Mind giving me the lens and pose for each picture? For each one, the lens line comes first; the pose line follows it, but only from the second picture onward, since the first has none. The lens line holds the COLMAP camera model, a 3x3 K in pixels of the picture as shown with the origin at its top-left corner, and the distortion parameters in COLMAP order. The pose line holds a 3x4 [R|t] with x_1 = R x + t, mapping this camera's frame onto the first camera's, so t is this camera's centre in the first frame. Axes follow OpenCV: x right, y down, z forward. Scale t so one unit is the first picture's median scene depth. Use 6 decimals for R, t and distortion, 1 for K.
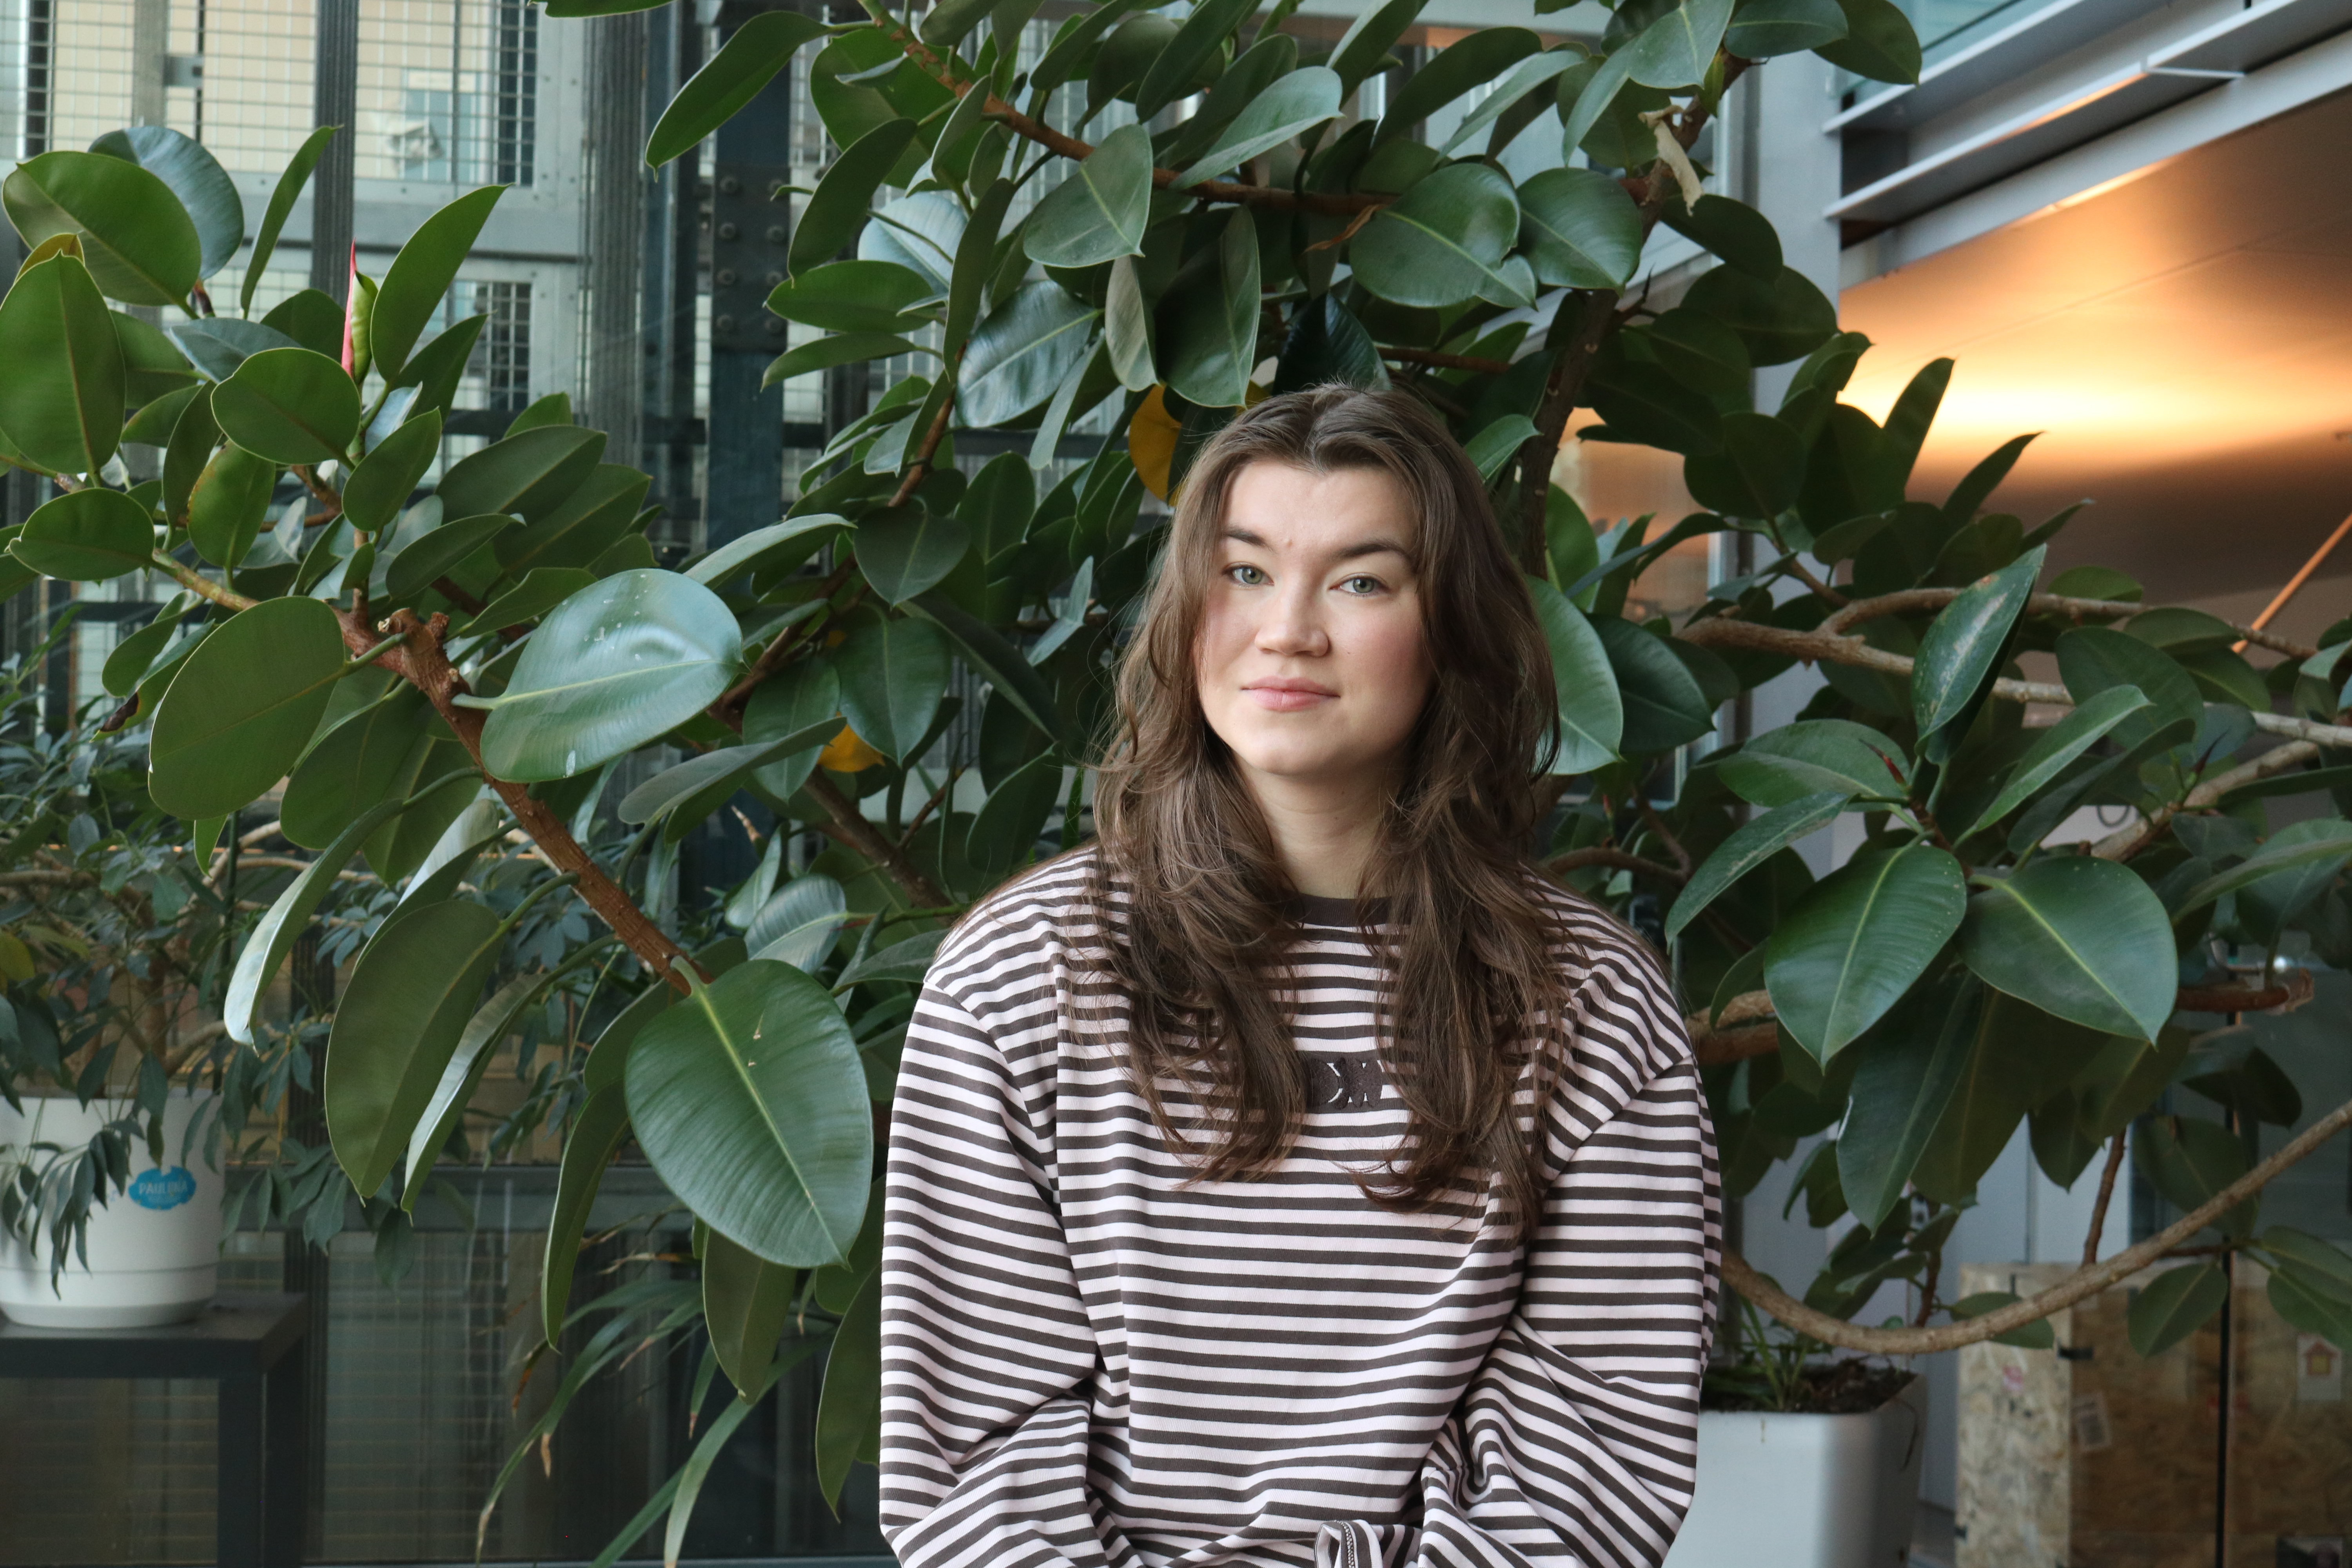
lens RADIAL K [[3696.0, 0, 1176.0], [0, 3696.0, 784.0], [0, 0, 1]] dist [-0.033220, -0.042487]
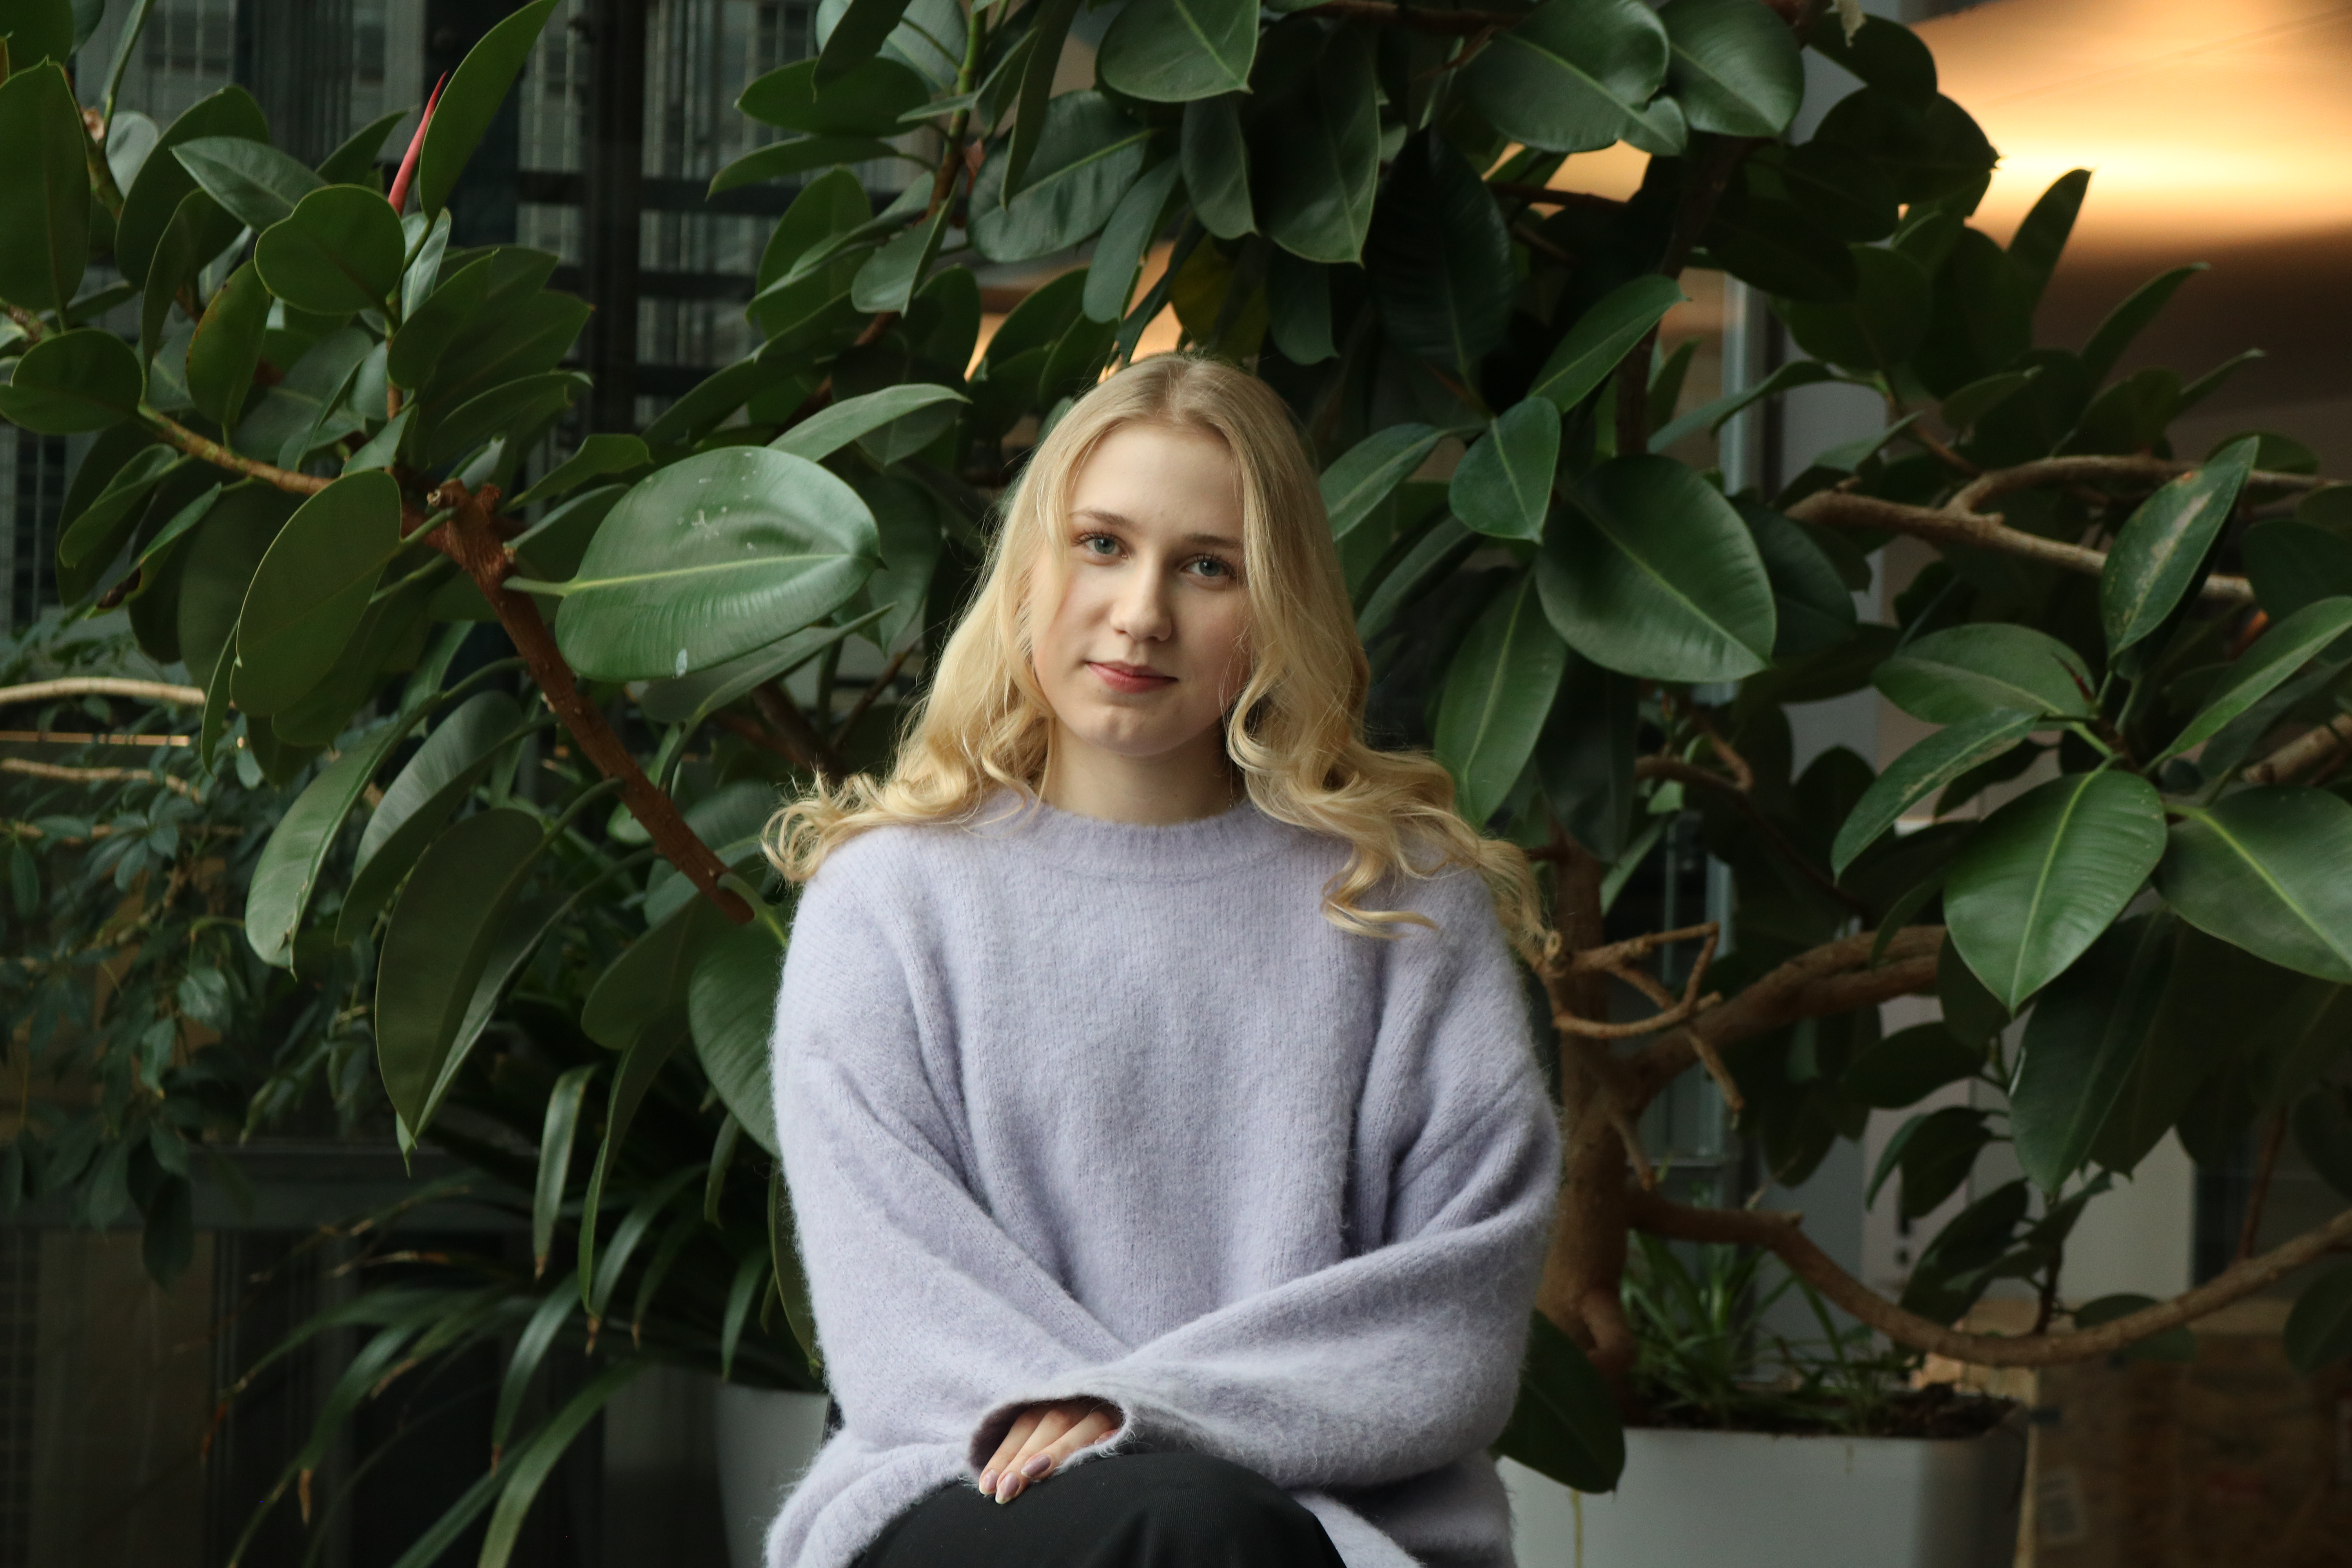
lens RADIAL K [[5674.5, 0, 1177.7], [0, 5674.5, 717.6], [0, 0, 1]] dist [0.313807, -4.705429]
pose [[0.996095, 0.015623, 0.086896, -0.126922], [-0.017144, 0.999712, 0.016778, -0.013485], [-0.086609, -0.018202, 0.996076, -0.319532]]
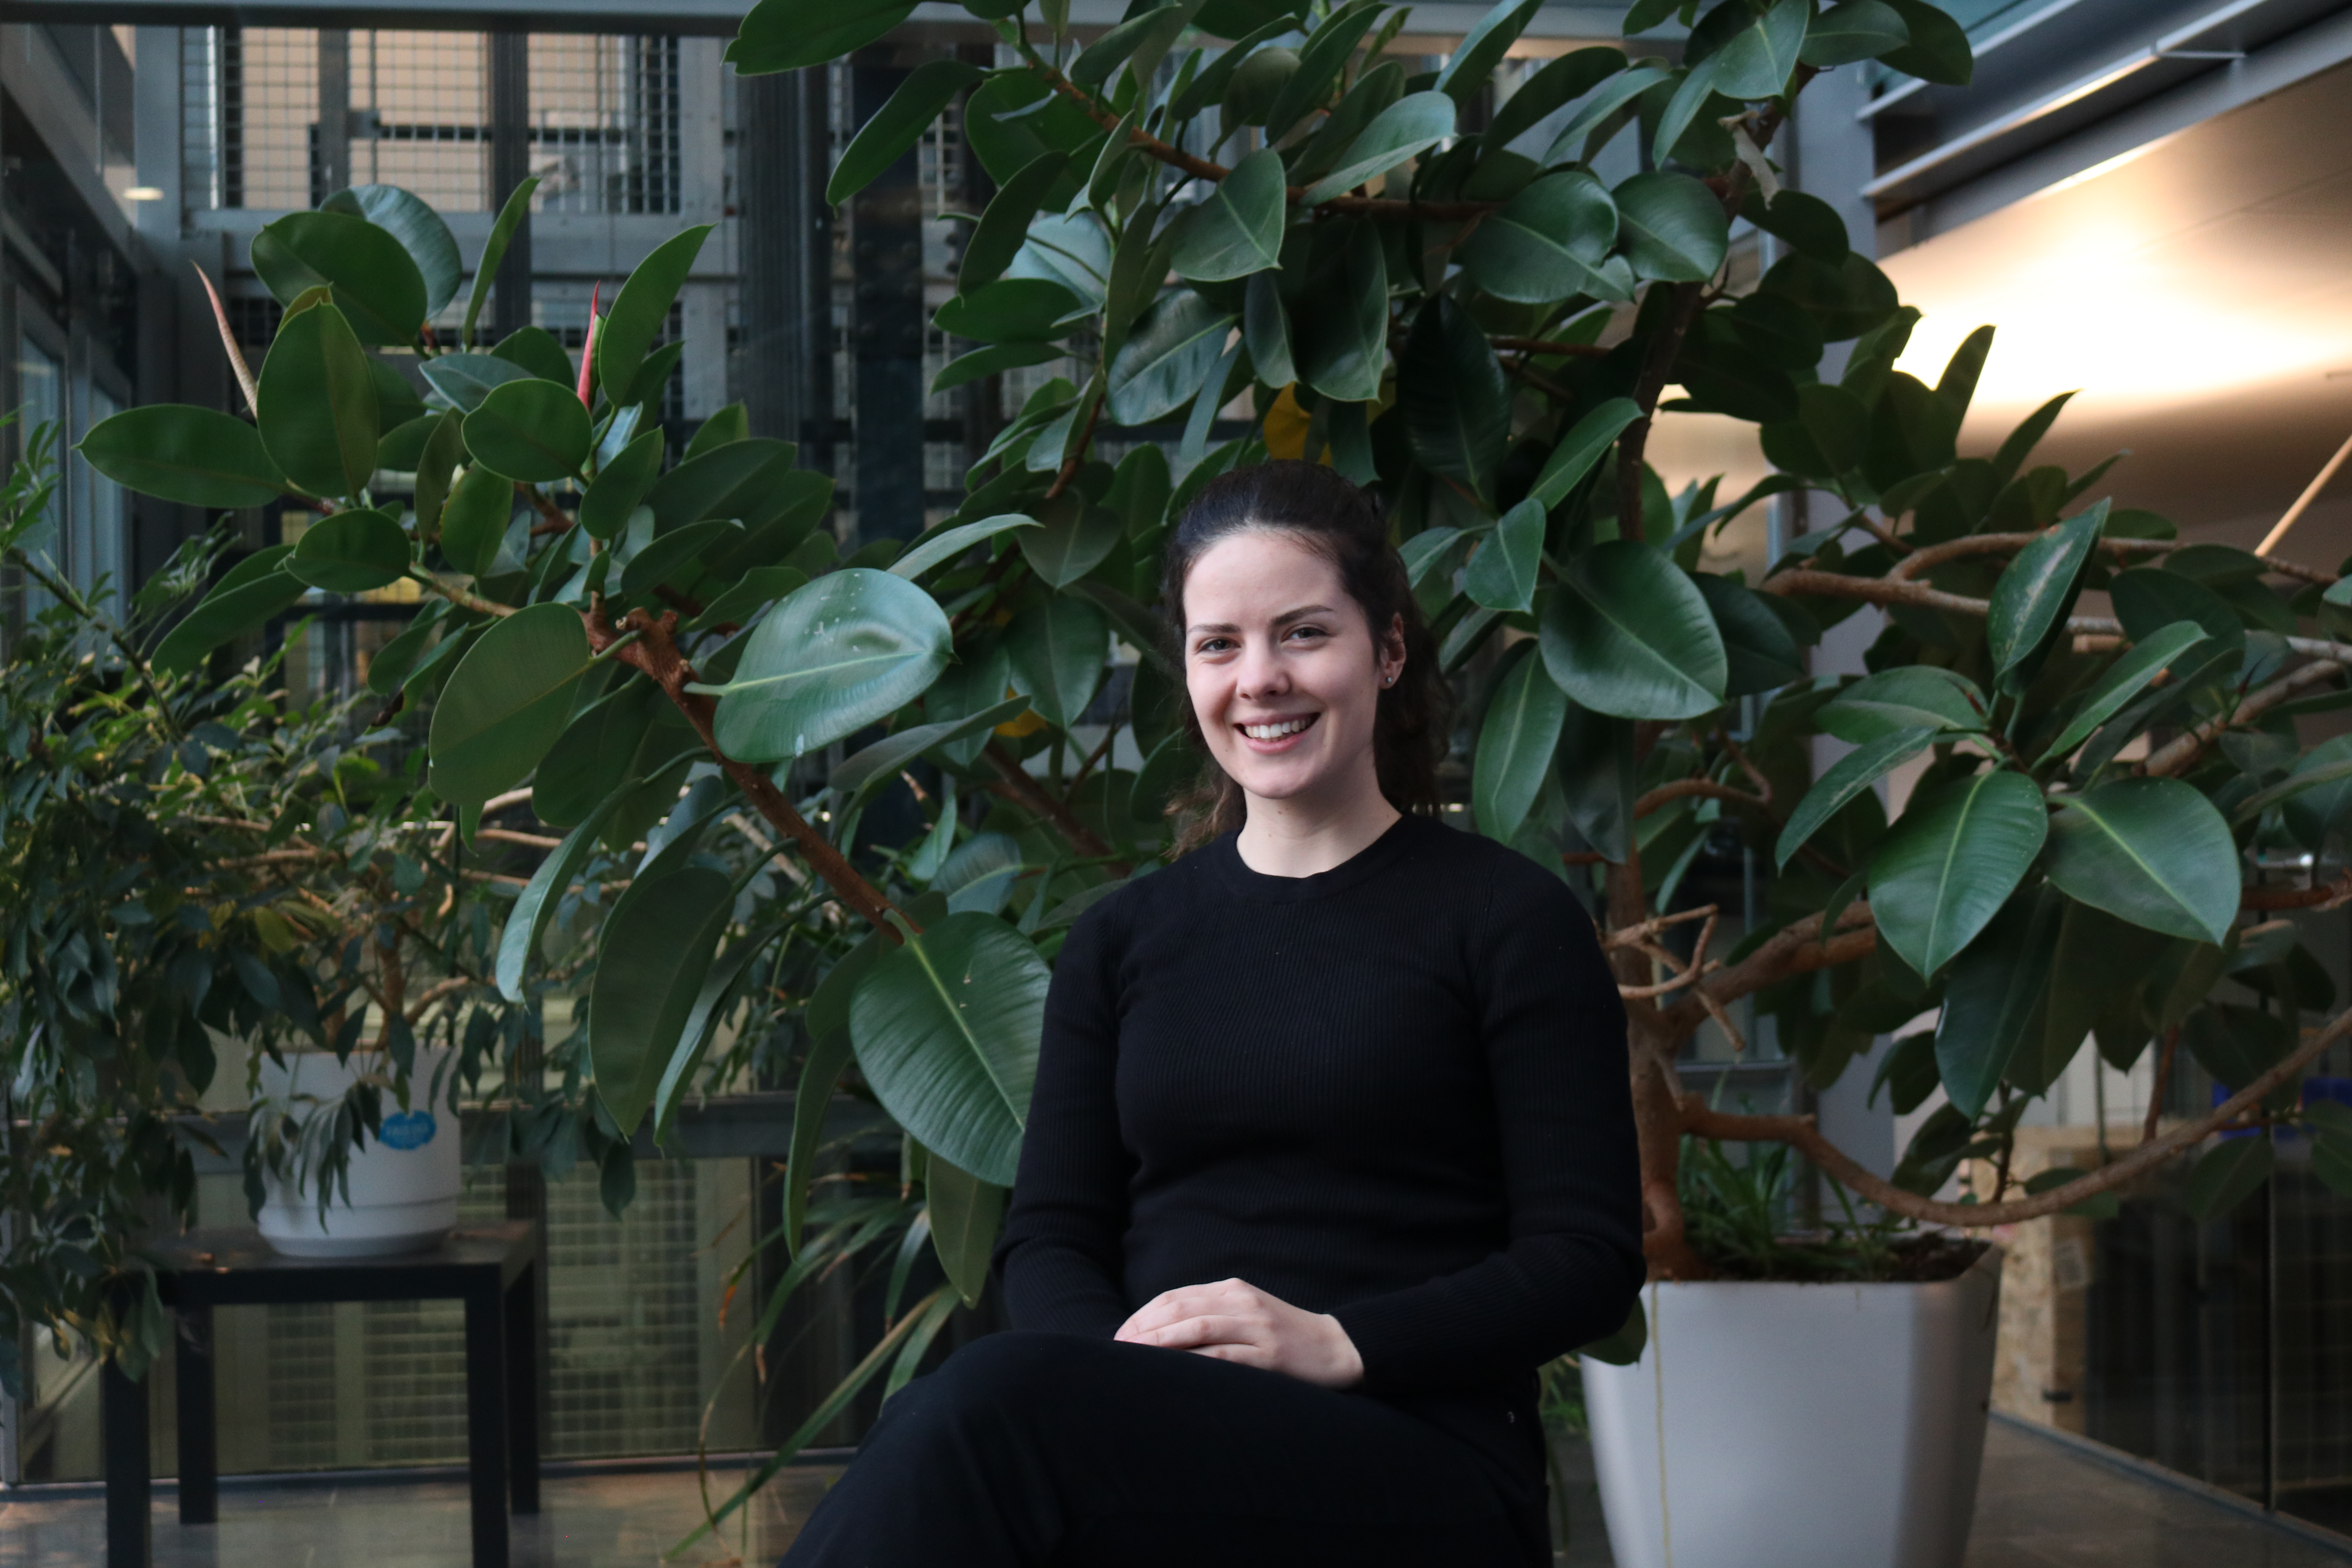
lens RADIAL K [[3366.6, 0, 1176.0], [0, 3366.6, 784.0], [0, 0, 1]] dist [-0.040545, -0.056120]
pose [[0.999050, -0.037081, -0.022875, -0.020385], [0.037455, 0.999168, 0.016113, -0.004339], [0.022258, -0.016955, 0.999608, -0.014122]]
